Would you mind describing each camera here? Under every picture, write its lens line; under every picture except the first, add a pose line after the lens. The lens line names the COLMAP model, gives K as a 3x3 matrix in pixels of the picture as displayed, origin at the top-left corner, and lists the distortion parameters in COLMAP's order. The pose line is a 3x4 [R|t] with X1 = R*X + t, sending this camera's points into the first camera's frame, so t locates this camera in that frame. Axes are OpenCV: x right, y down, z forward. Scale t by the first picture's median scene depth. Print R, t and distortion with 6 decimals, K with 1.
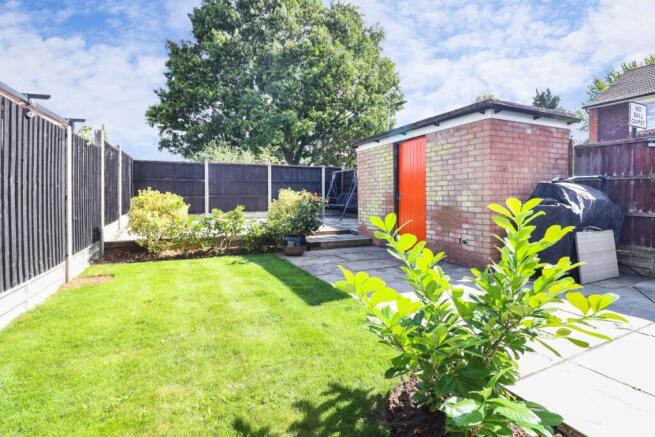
lens RADIAL K [[309.6, 0, 328.4], [0, 309.6, 204.8], [0, 0, 1]] dist [0.000123, 0.000018]
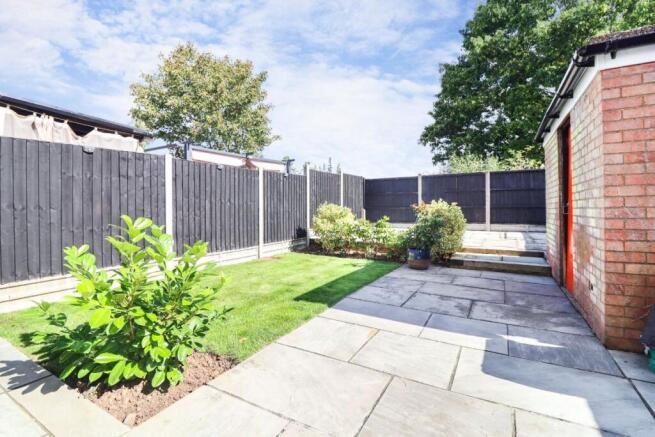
lens RADIAL K [[309.6, 0, 328.4], [0, 309.6, 204.8], [0, 0, 1]] dist [0.000123, 0.000018]
pose [[0.583669, -0.007544, -0.811956, 0.255989], [-0.017475, 0.999609, -0.021849, -0.005218], [0.811803, 0.026941, 0.583309, 0.098645]]
